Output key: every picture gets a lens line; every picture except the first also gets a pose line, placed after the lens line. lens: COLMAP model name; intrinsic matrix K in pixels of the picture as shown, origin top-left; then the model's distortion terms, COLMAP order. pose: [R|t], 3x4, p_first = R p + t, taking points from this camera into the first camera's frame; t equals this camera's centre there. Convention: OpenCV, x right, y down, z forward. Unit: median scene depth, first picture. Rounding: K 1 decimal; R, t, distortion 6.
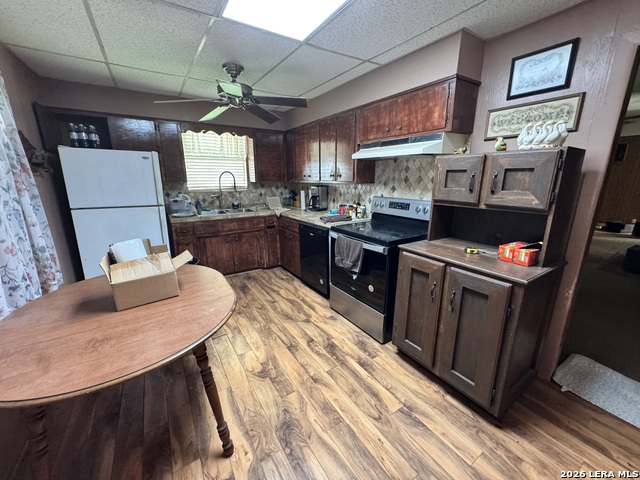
lens RADIAL K [[256.4, 0, 320.0], [0, 256.4, 240.0], [0, 0, 1]] dist [0.000562, 0.000065]
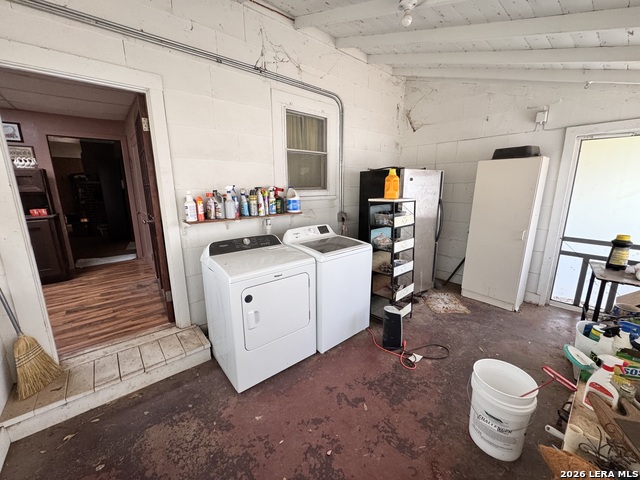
lens RADIAL K [[256.4, 0, 320.0], [0, 256.4, 240.0], [0, 0, 1]] dist [0.000562, 0.000065]
pose [[-0.129213, -0.212372, 0.968608, -1.961599], [0.244040, 0.939944, 0.238642, 0.371512], [-0.961118, 0.267215, -0.069626, -1.282955]]
